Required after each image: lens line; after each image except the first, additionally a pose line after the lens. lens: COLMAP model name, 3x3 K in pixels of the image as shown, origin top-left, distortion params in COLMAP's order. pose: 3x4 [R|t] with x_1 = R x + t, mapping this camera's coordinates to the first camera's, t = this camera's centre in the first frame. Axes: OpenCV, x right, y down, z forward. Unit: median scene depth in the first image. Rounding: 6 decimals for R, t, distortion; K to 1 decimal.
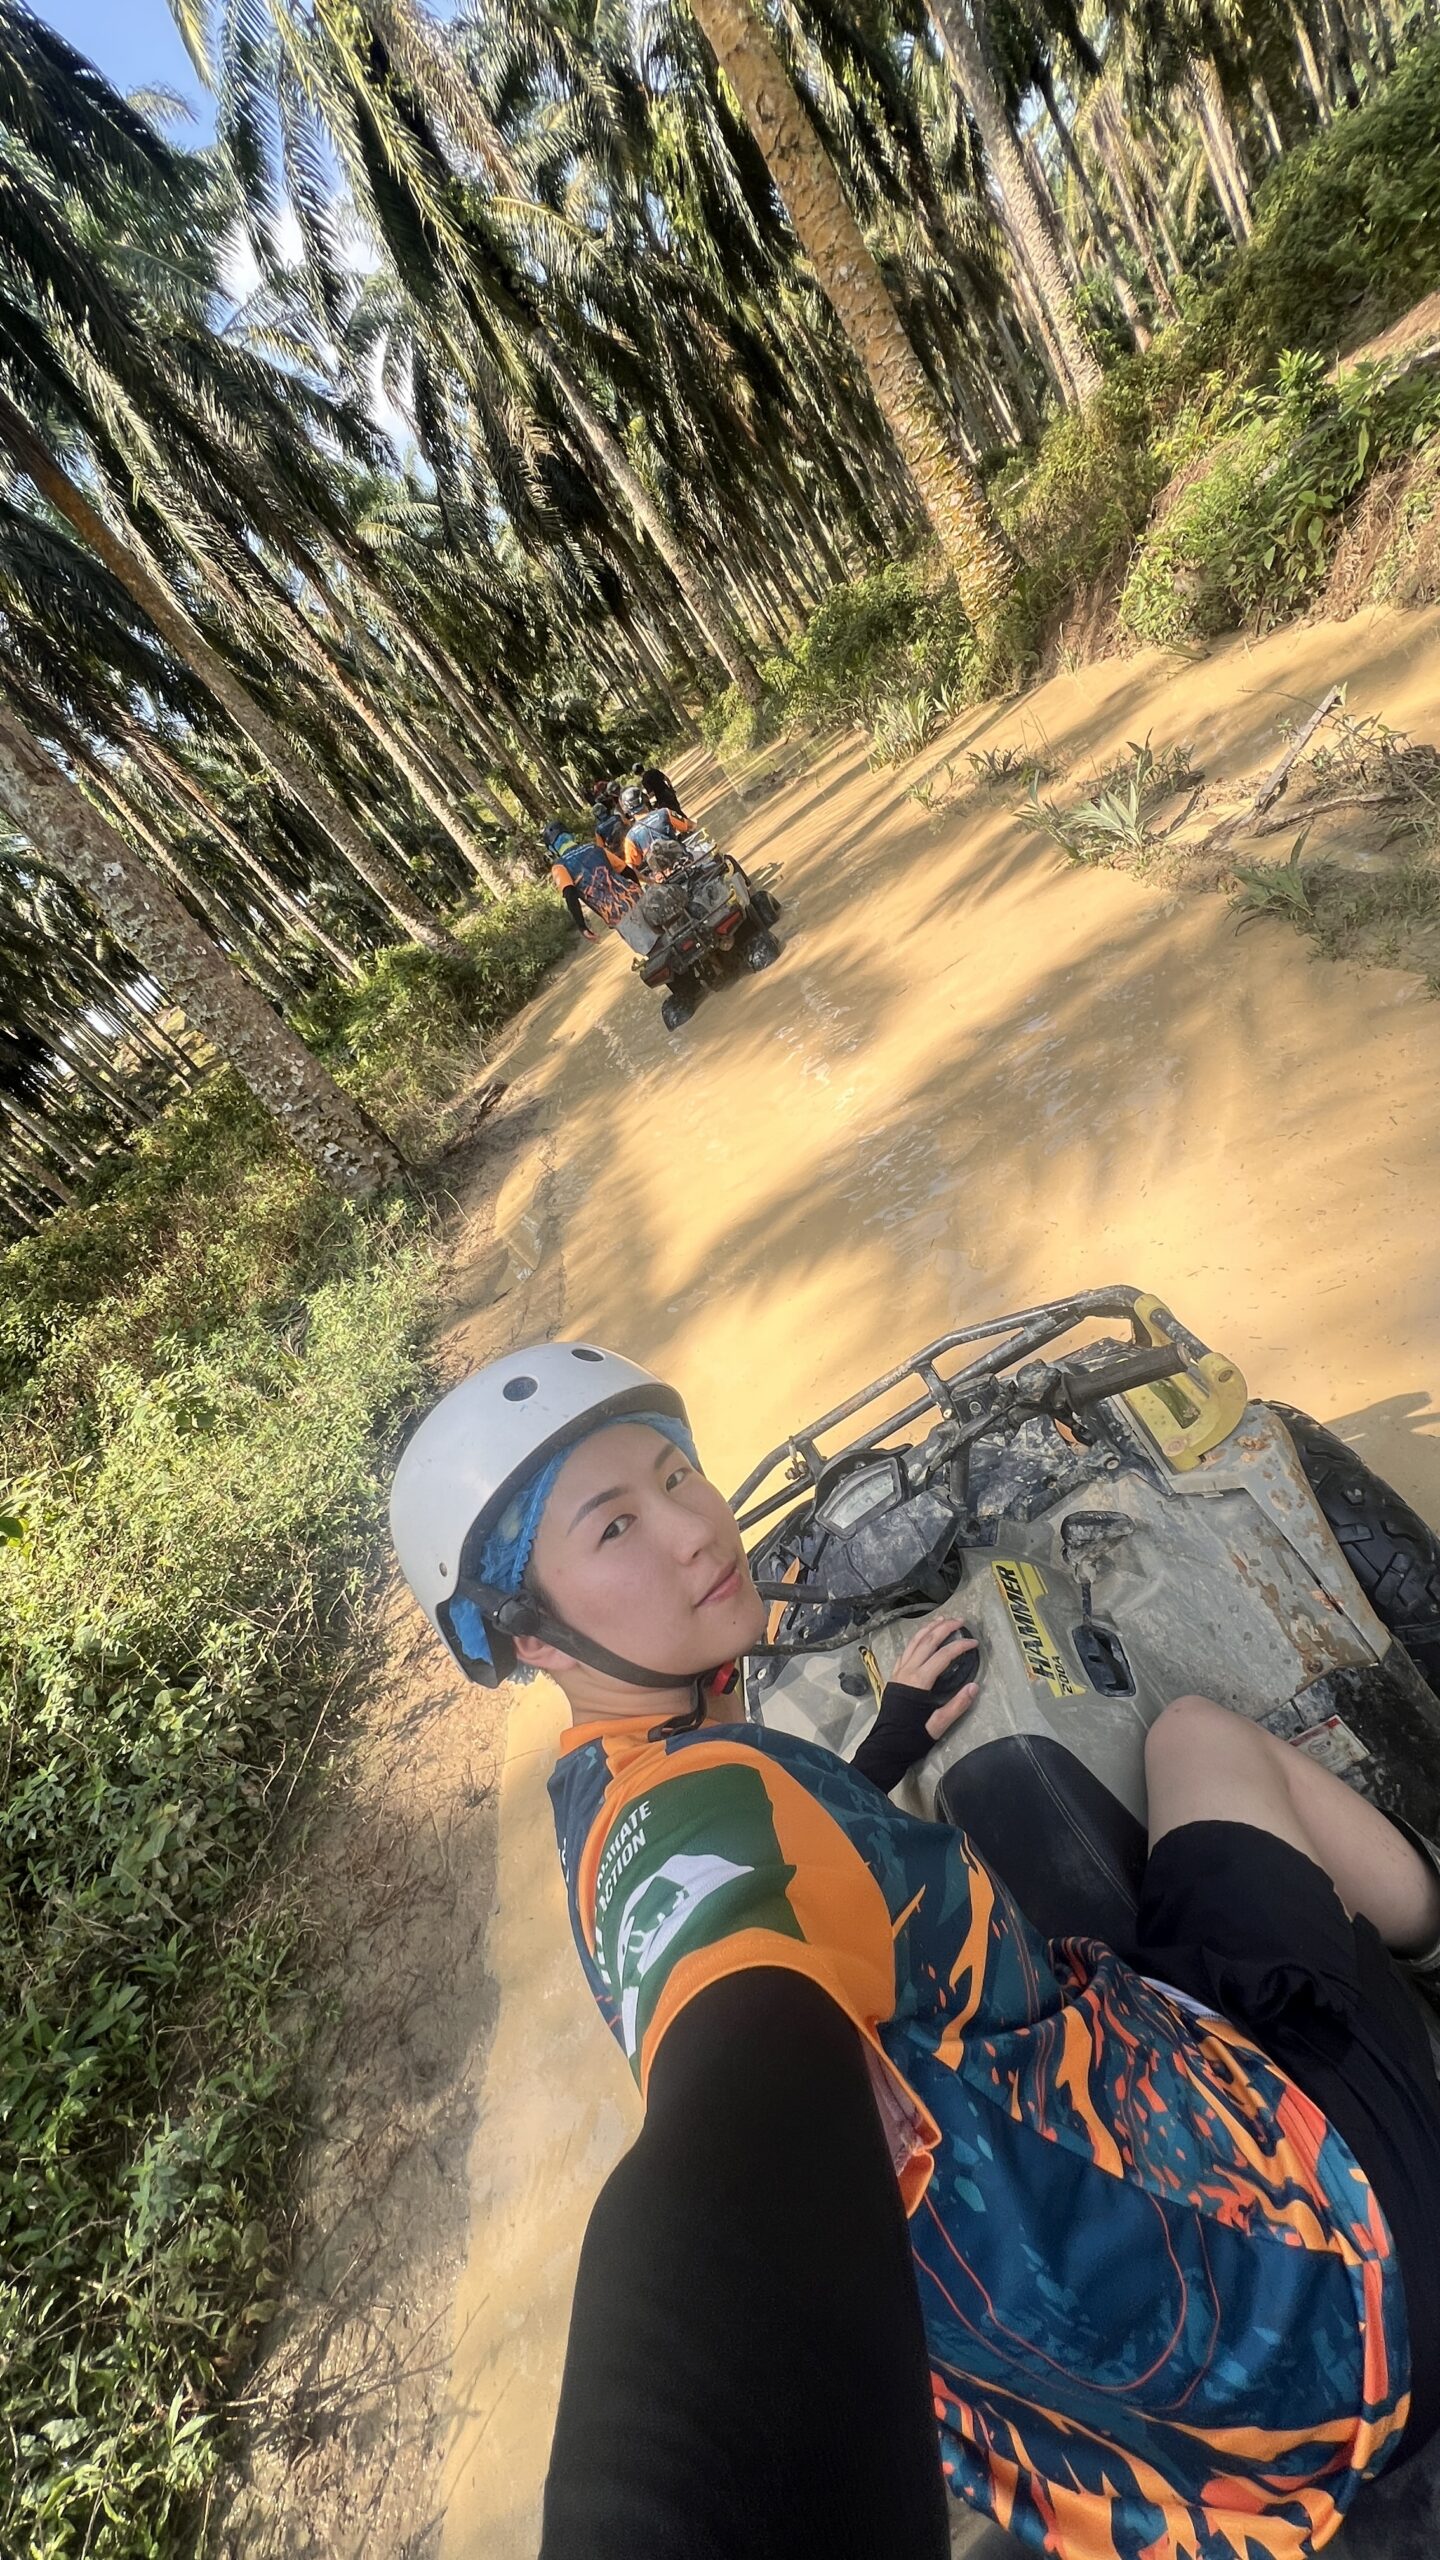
lens RADIAL K [[1031.6, 0, 722.1], [0, 1031.6, 1277.6], [0, 0, 1]] dist [-0.000509, 0.000668]
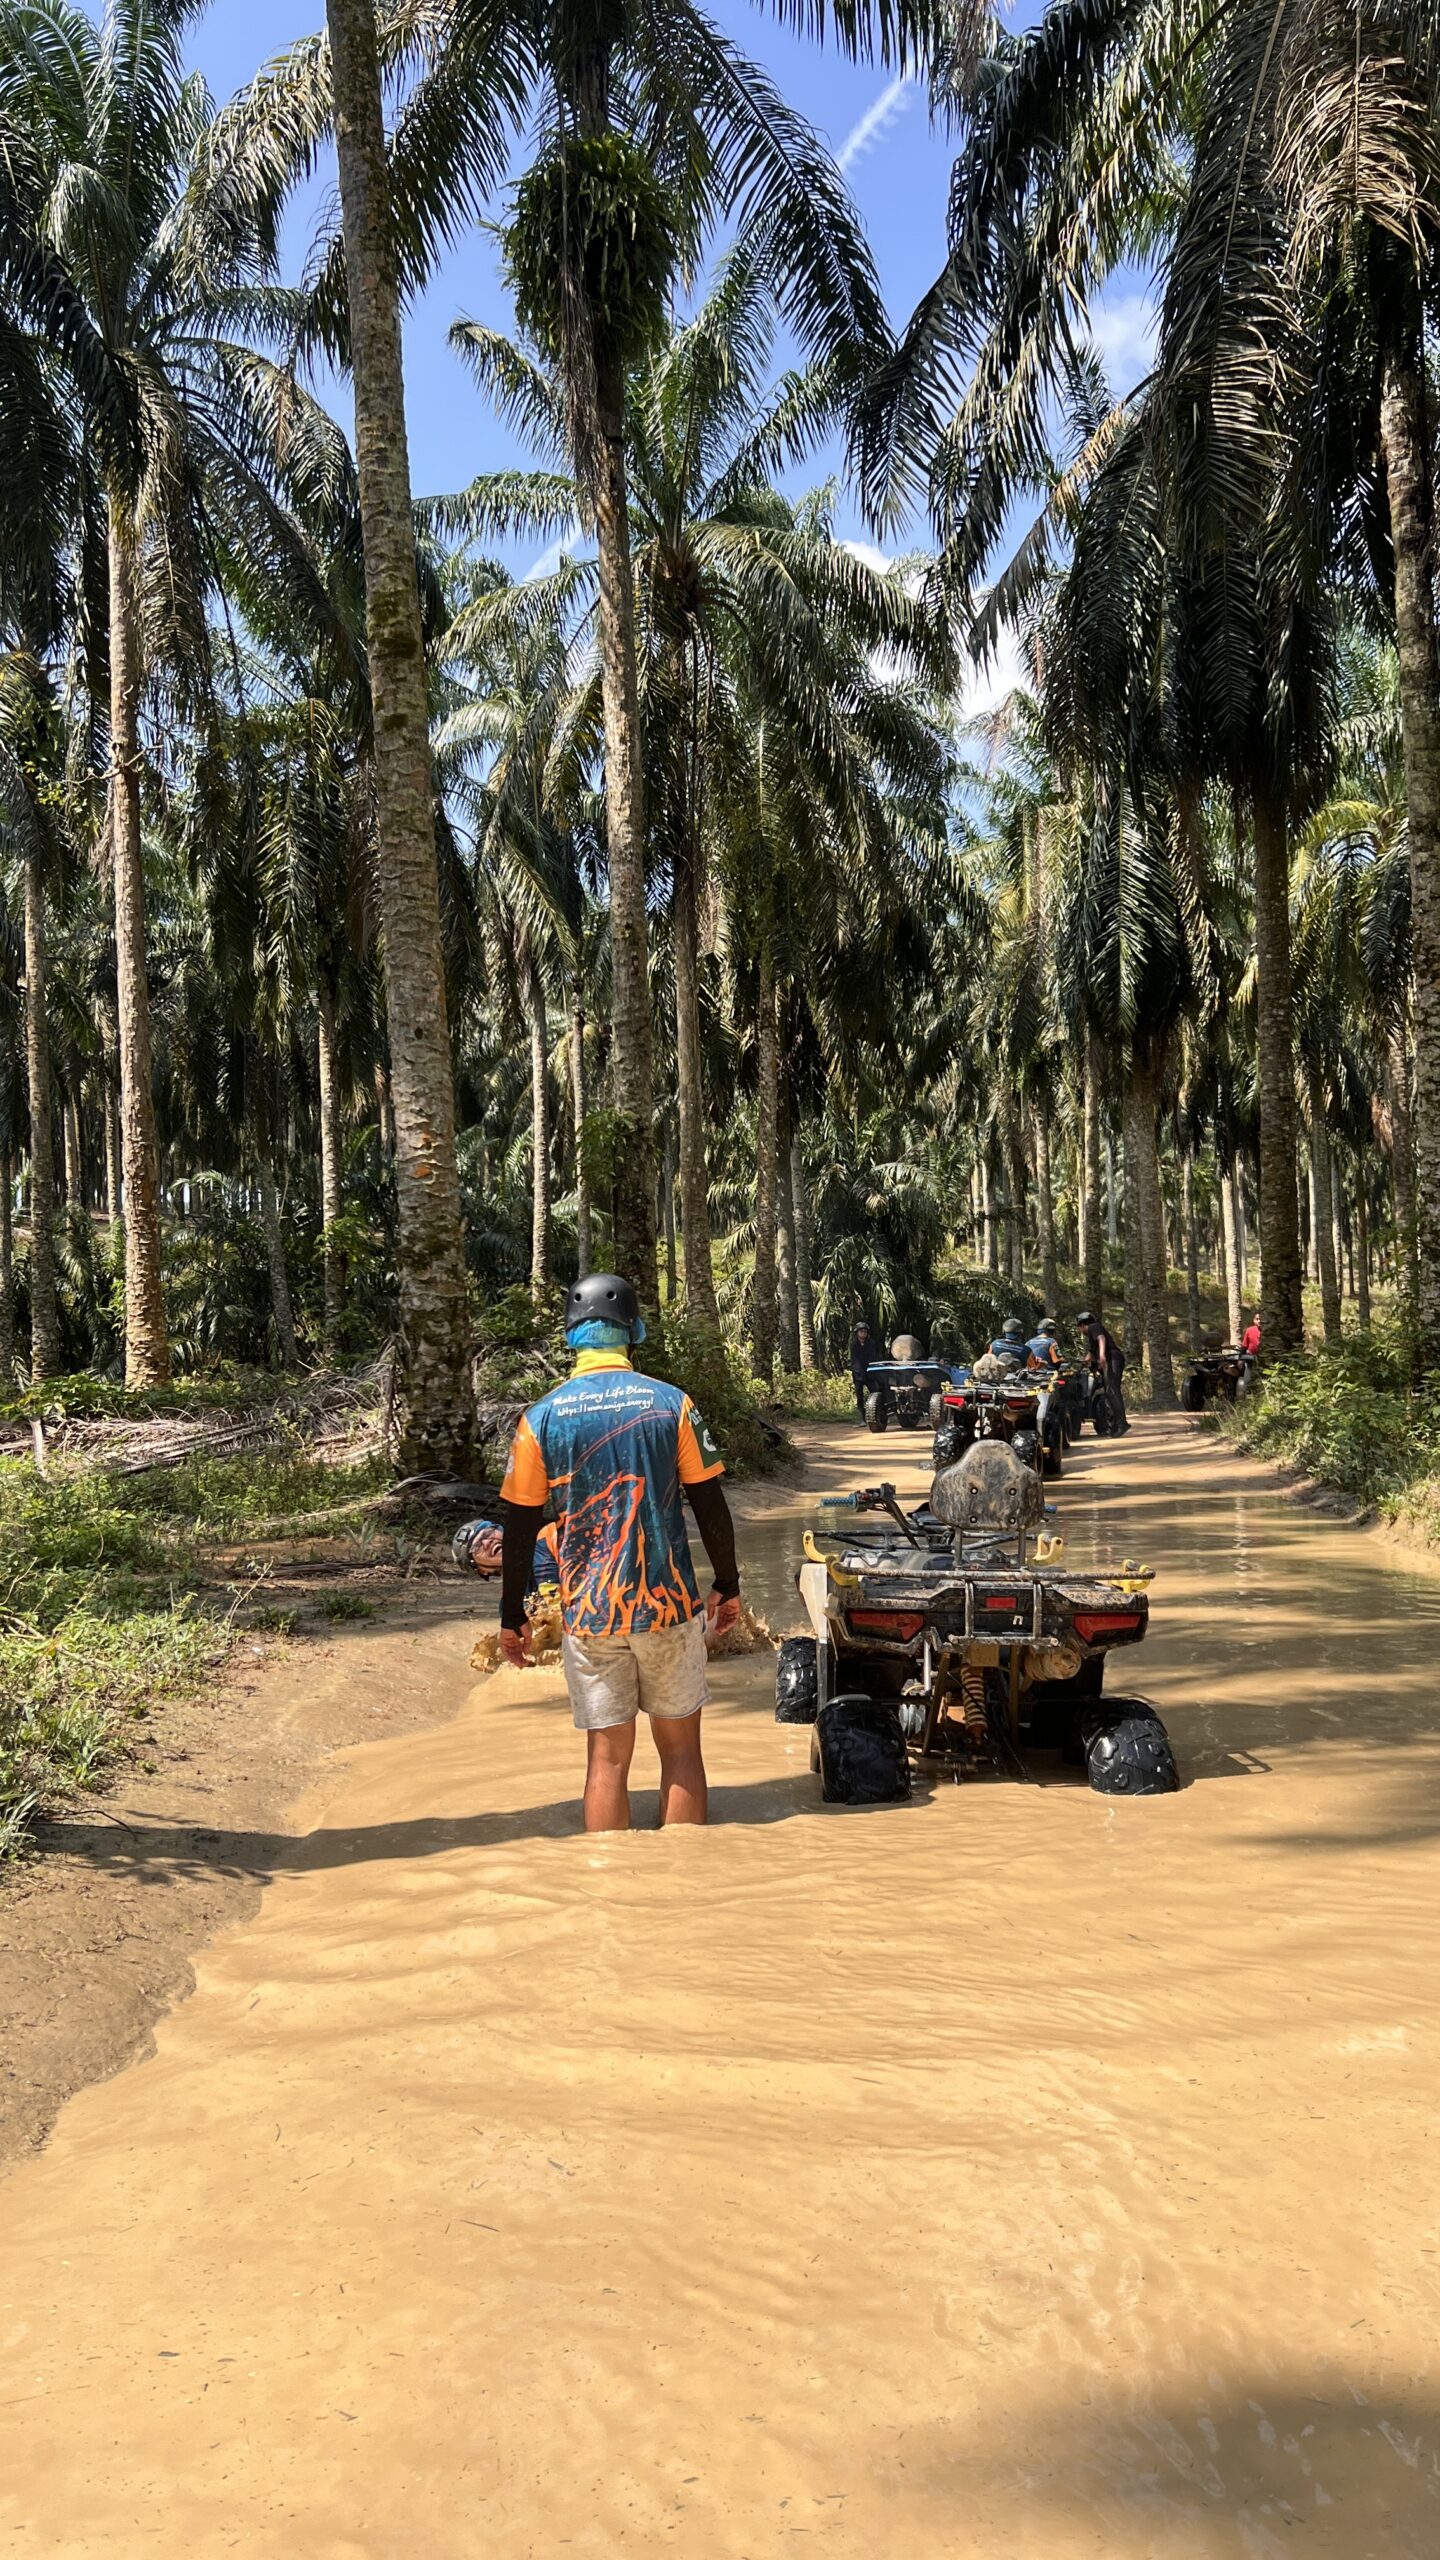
lens RADIAL K [[1947.7, 0, 736.0], [0, 1947.7, 1313.1], [0, 0, 1]] dist [0.055501, -0.098282]
pose [[0.820668, 0.543069, -0.177708, -0.076568], [-0.563201, 0.716259, -0.412041, -0.344459], [-0.096482, 0.438234, 0.893668, 0.743086]]
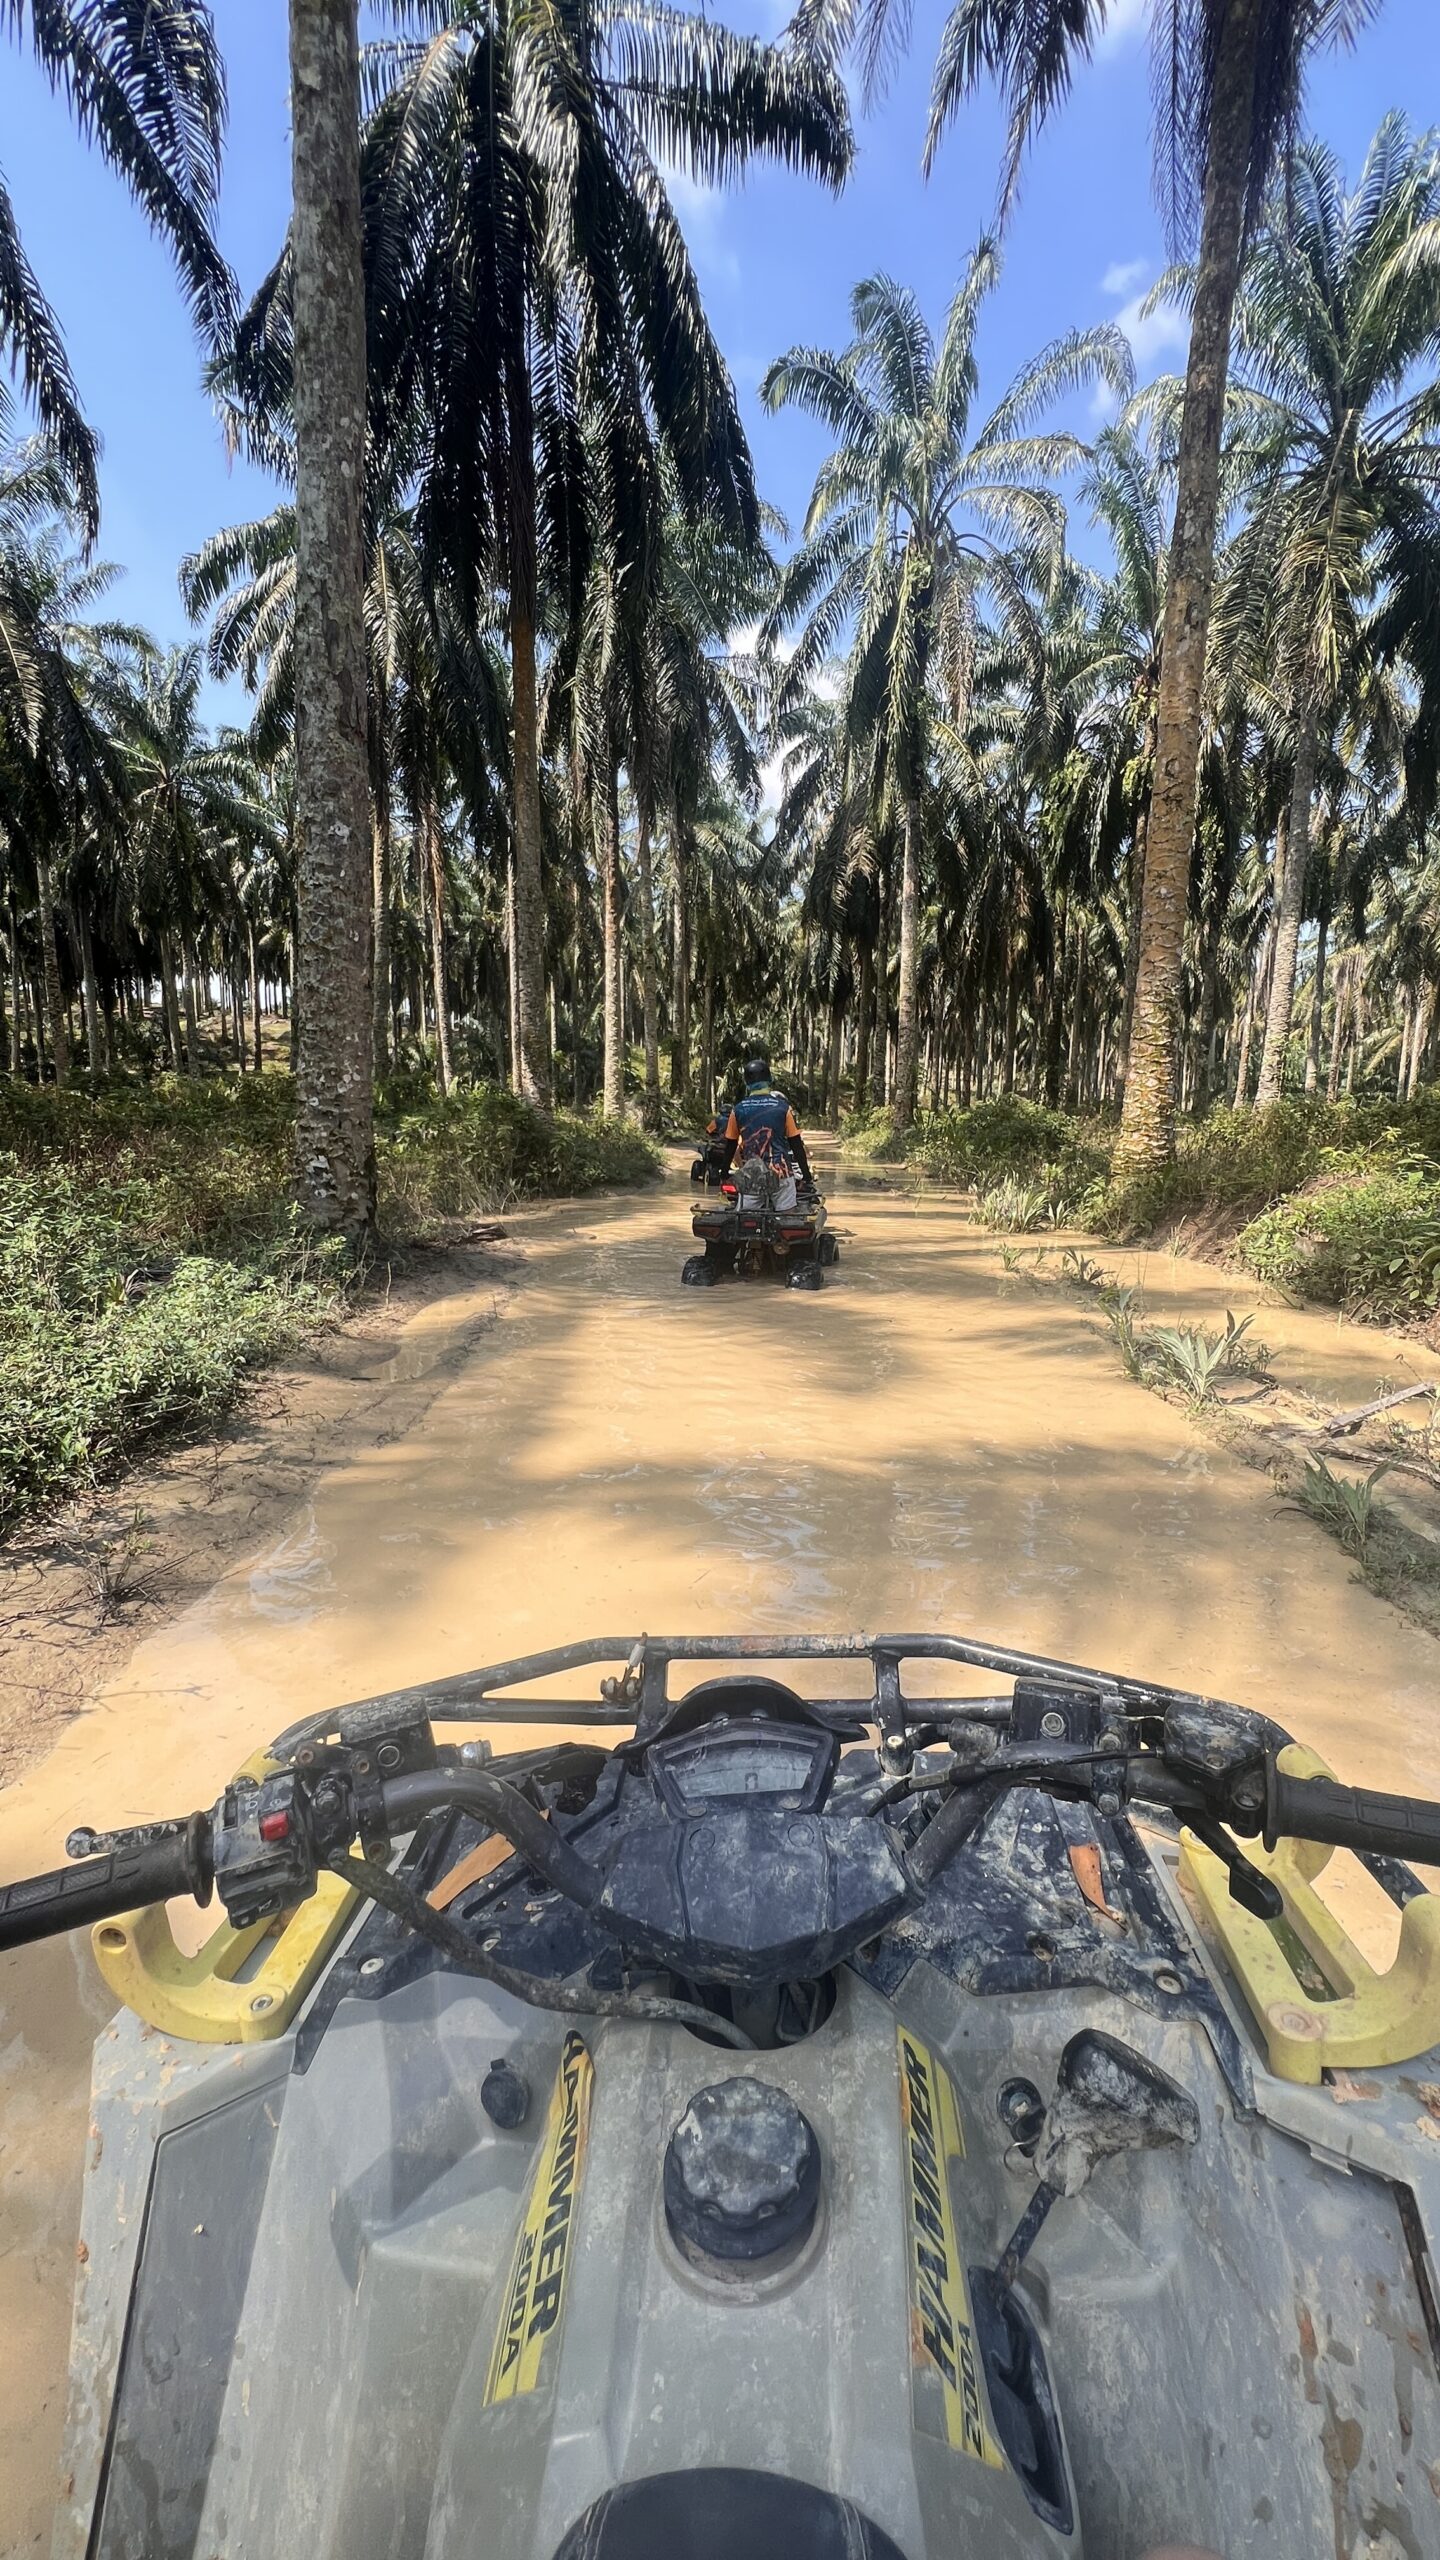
lens RADIAL K [[1031.6, 0, 722.1], [0, 1031.6, 1277.6], [0, 0, 1]] dist [-0.000509, 0.000668]
pose [[0.802999, 0.595617, -0.020798, -0.000759], [-0.572263, 0.760829, -0.306031, 0.008878], [-0.166453, 0.257644, 0.951794, 0.019311]]
